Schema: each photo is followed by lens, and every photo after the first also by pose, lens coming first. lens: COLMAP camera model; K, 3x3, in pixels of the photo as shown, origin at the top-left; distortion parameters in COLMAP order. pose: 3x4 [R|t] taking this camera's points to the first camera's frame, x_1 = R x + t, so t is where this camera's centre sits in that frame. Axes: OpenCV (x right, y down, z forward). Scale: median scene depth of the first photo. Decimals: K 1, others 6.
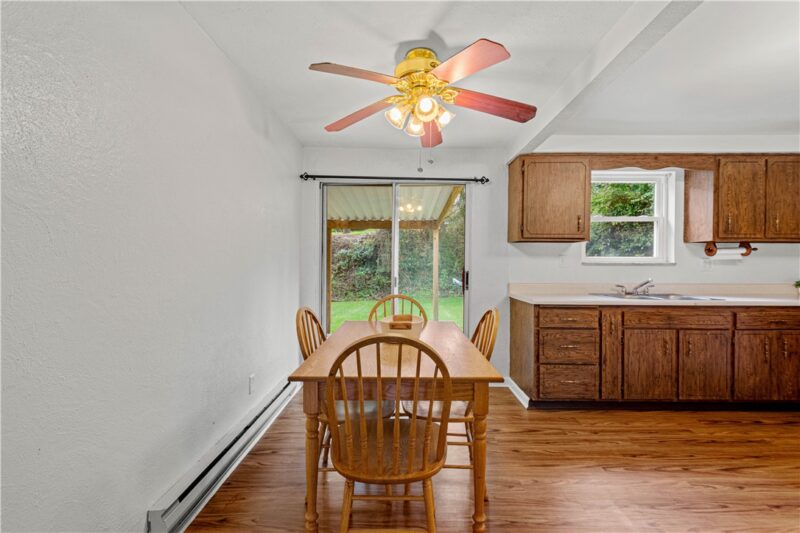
lens RADIAL K [[356.4, 0, 402.6], [0, 356.4, 267.4], [0, 0, 1]] dist [0.000636, 0.000055]
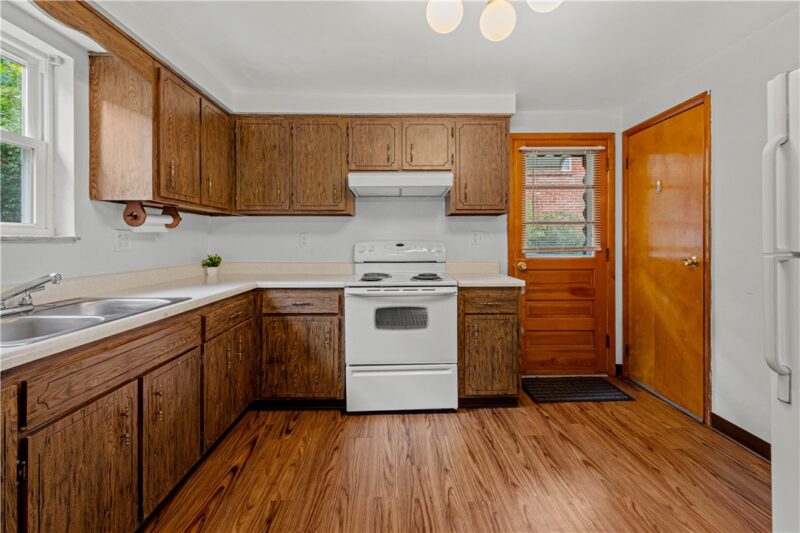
lens RADIAL K [[364.2, 0, 402.9], [0, 364.2, 242.0], [0, 0, 1]] dist [0.002429, -0.000256]
pose [[-0.021522, -0.003286, 0.999763, 0.277788], [0.010103, 0.999943, 0.003504, -0.003135], [-0.999717, 0.010176, -0.021488, 0.656725]]
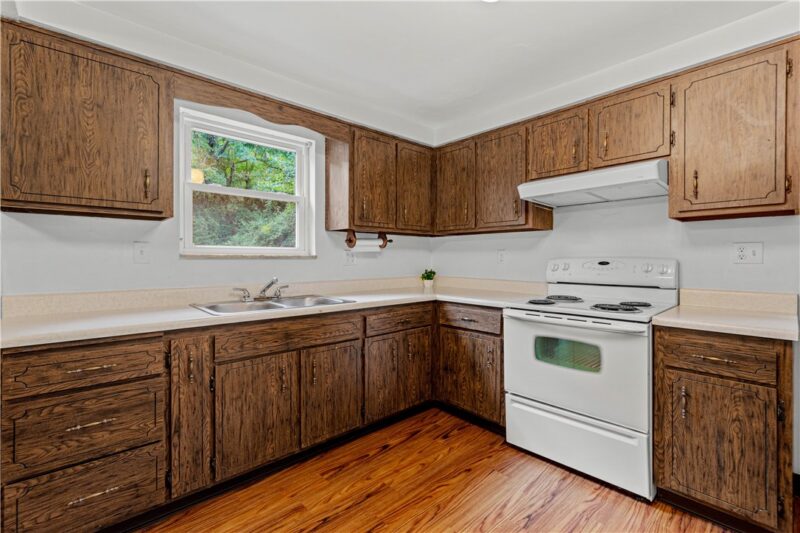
lens RADIAL K [[356.4, 0, 403.1], [0, 356.4, 260.7], [0, 0, 1]] dist [0.001645, 0.000002]
pose [[0.737383, -0.006919, 0.675439, 0.449052], [0.007707, 0.999969, 0.001830, -0.001180], [-0.675430, 0.003856, 0.737414, 0.342410]]
